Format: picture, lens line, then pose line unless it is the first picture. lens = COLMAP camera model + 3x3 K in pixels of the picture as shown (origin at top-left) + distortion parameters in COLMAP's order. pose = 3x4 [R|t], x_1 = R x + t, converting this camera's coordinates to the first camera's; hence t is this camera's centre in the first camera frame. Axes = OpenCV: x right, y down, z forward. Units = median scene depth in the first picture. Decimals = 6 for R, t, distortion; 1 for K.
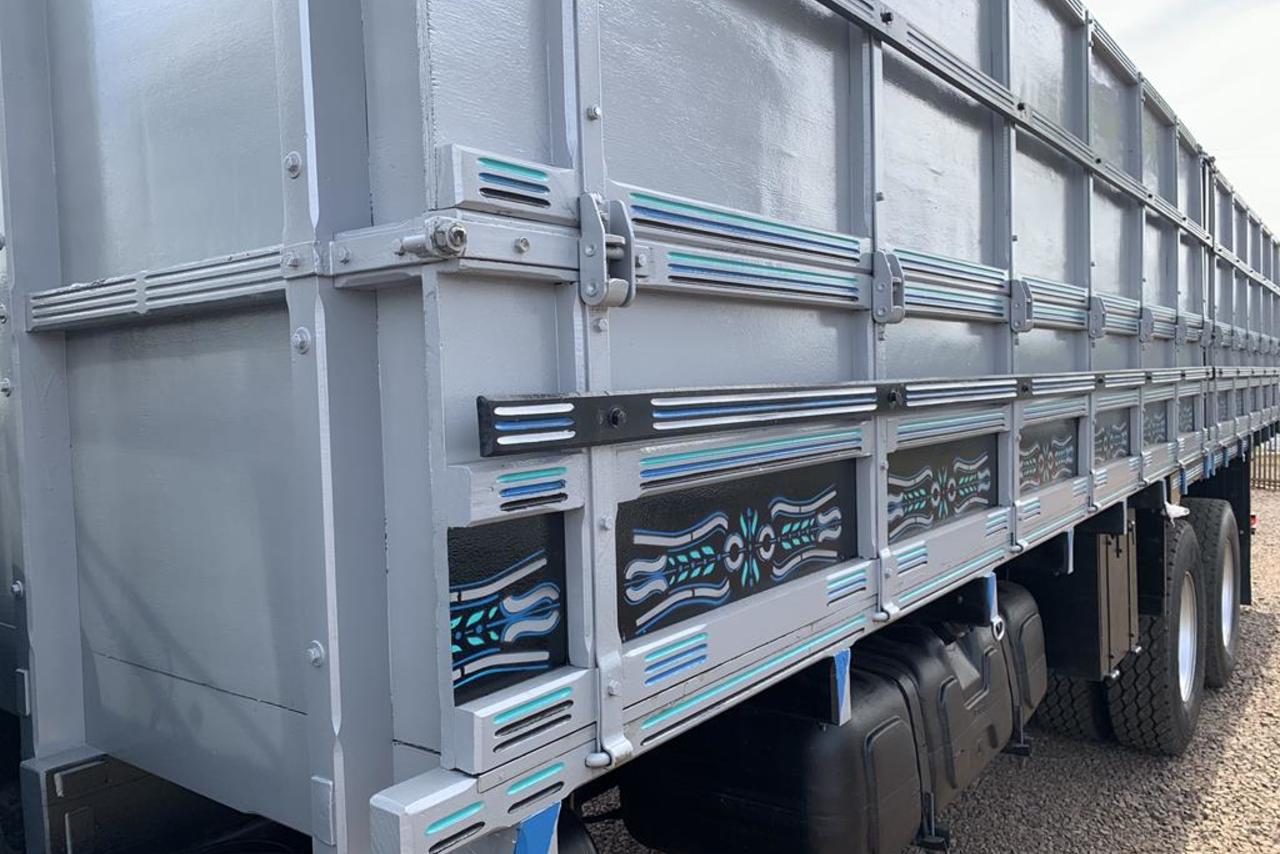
lens RADIAL K [[988.8, 0, 640.1], [0, 988.8, 419.7], [0, 0, 1]] dist [0.026034, -0.005778]
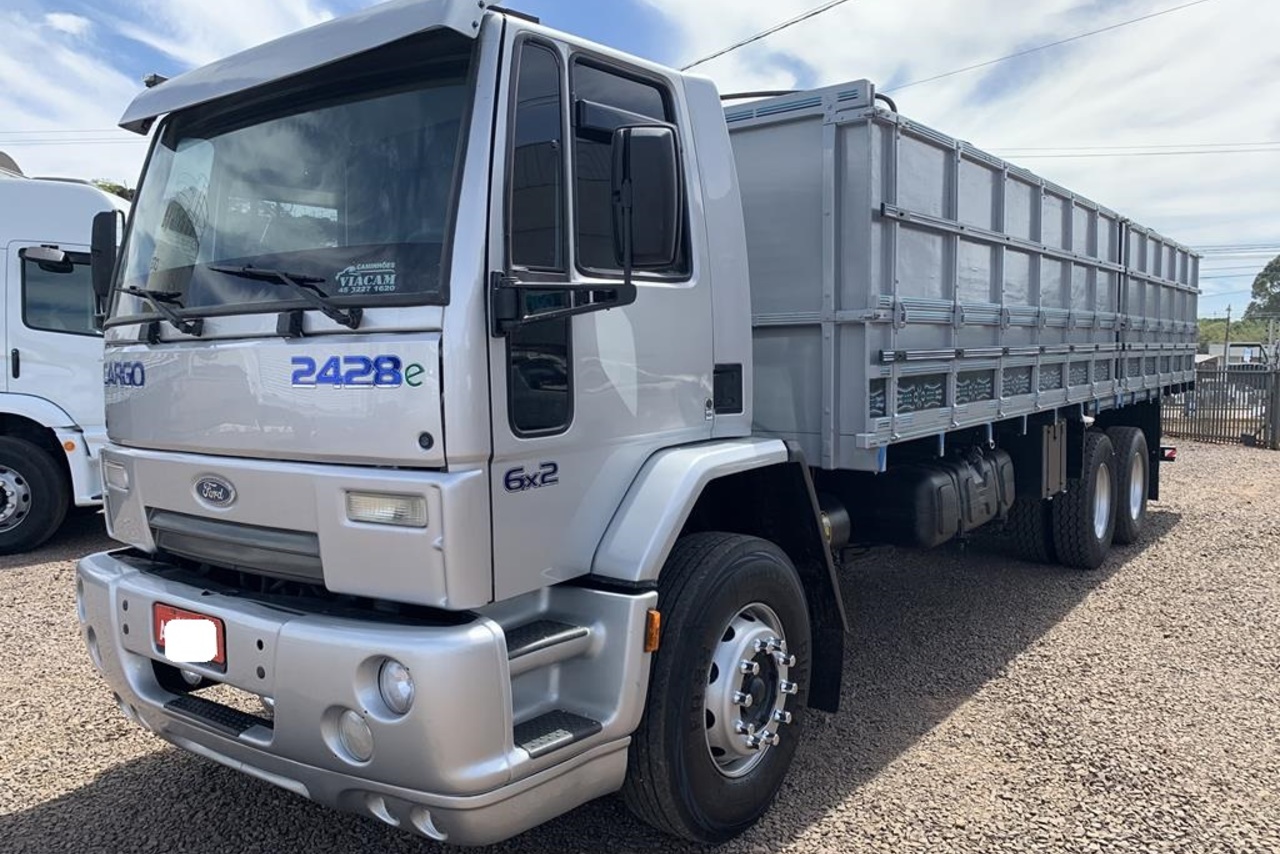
lens RADIAL K [[988.8, 0, 636.3], [0, 988.8, 437.0], [0, 0, 1]] dist [0.026034, -0.005778]
pose [[0.999911, 0.013152, -0.002417, -0.733491], [-0.013014, 0.998652, 0.050254, 0.095036], [0.003075, -0.050218, 0.998734, -2.073633]]
